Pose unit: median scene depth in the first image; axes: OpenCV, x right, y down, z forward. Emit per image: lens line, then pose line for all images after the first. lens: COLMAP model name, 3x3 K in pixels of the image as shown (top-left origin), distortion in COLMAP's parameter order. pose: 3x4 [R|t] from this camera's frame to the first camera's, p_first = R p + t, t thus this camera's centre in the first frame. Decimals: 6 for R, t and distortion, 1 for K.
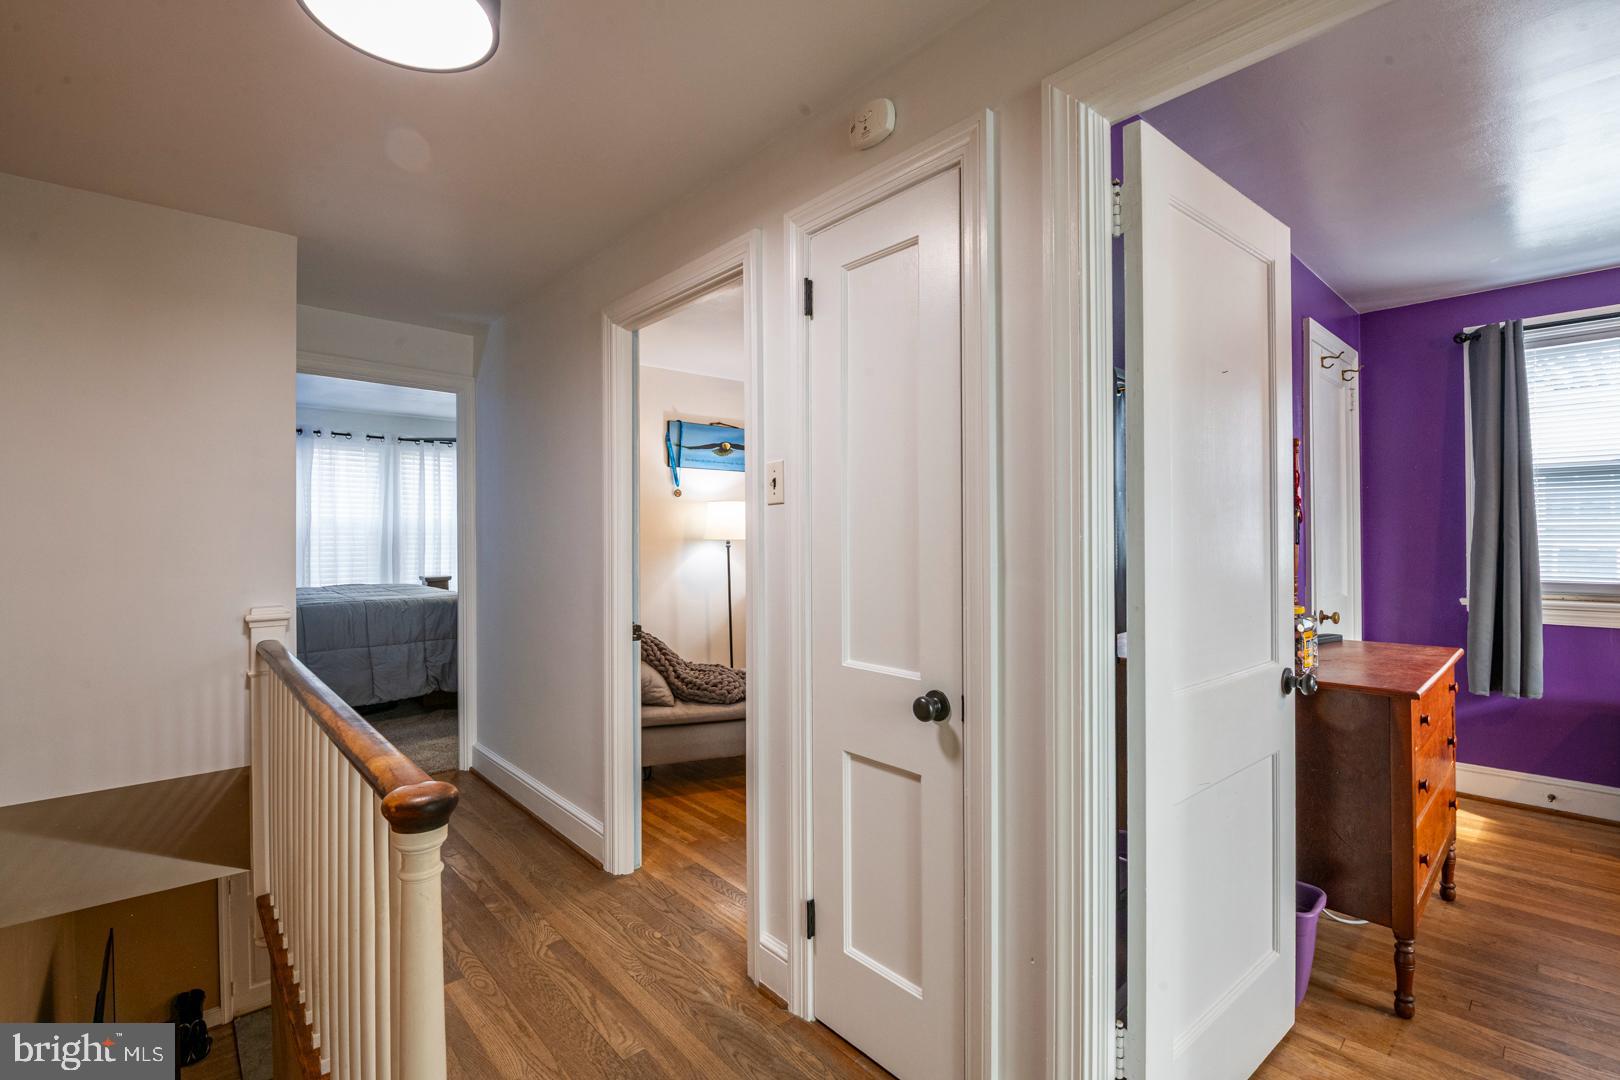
lens RADIAL K [[705.9, 0, 794.6], [0, 705.9, 530.3], [0, 0, 1]] dist [-0.009244, -0.000949]
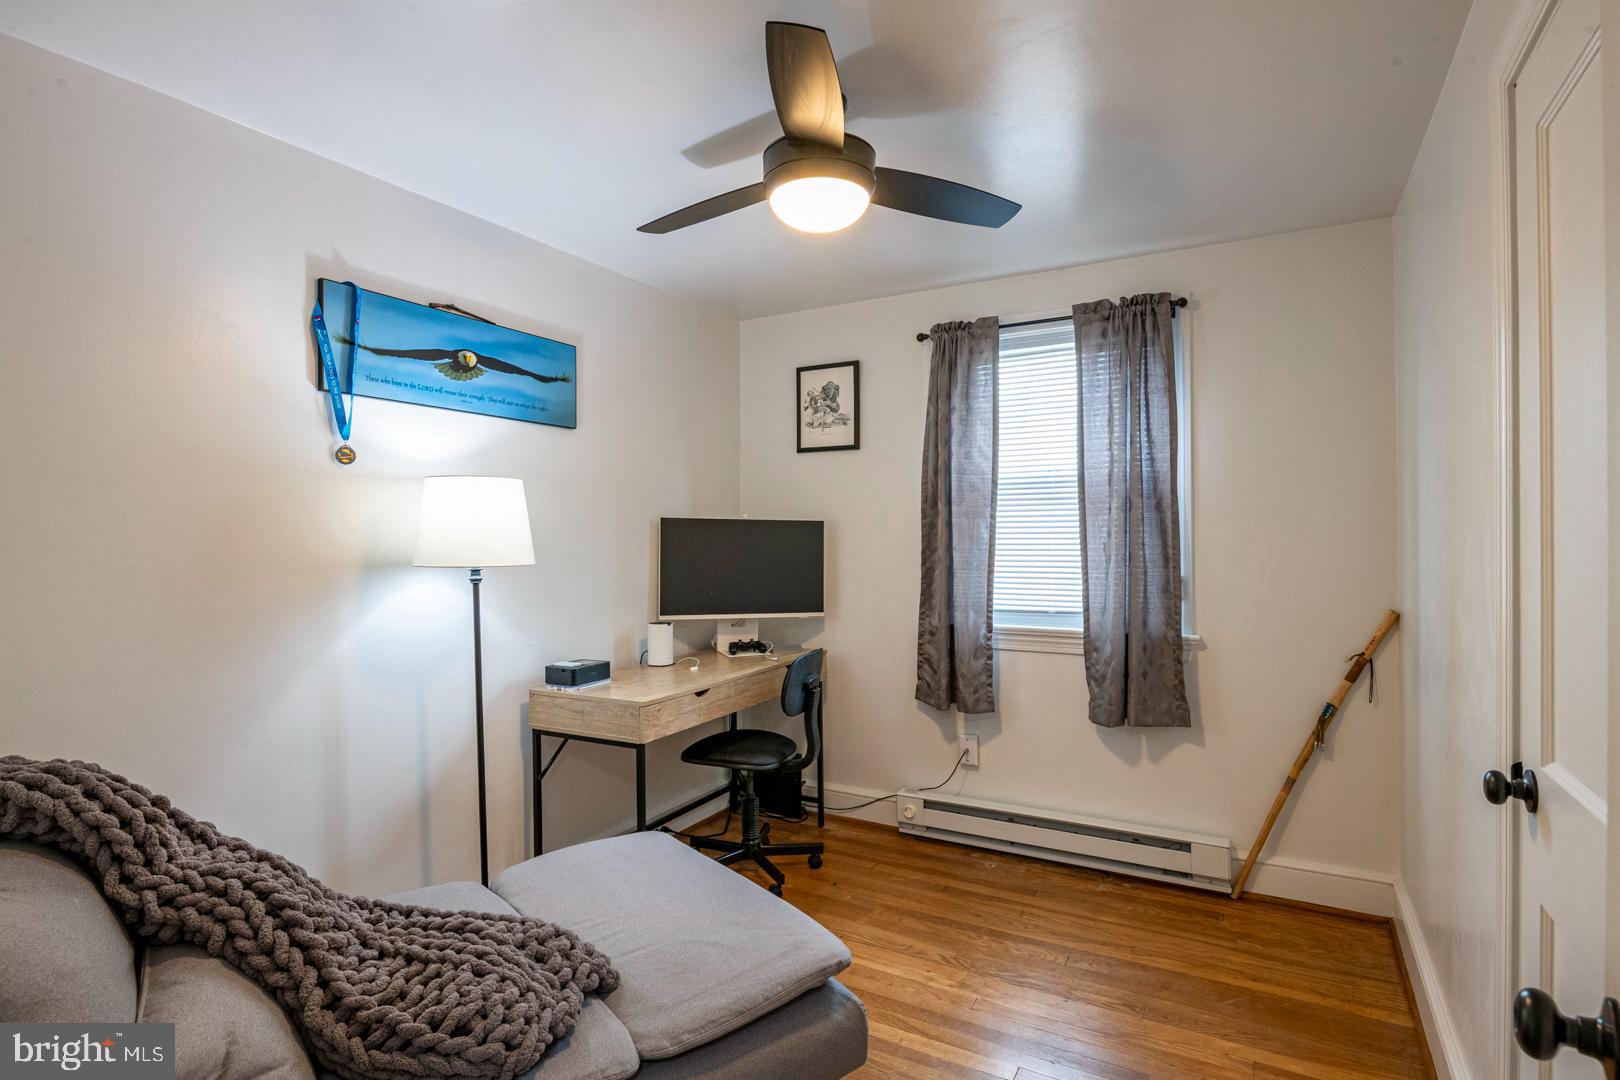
lens RADIAL K [[820.8, 0, 811.9], [0, 820.8, 534.1], [0, 0, 1]] dist [0.002499, -0.012005]
pose [[0.944485, -0.000432, 0.328555, -0.064903], [0.003240, 0.999963, -0.008000, -0.001540], [-0.328539, 0.008620, 0.944451, 0.453715]]
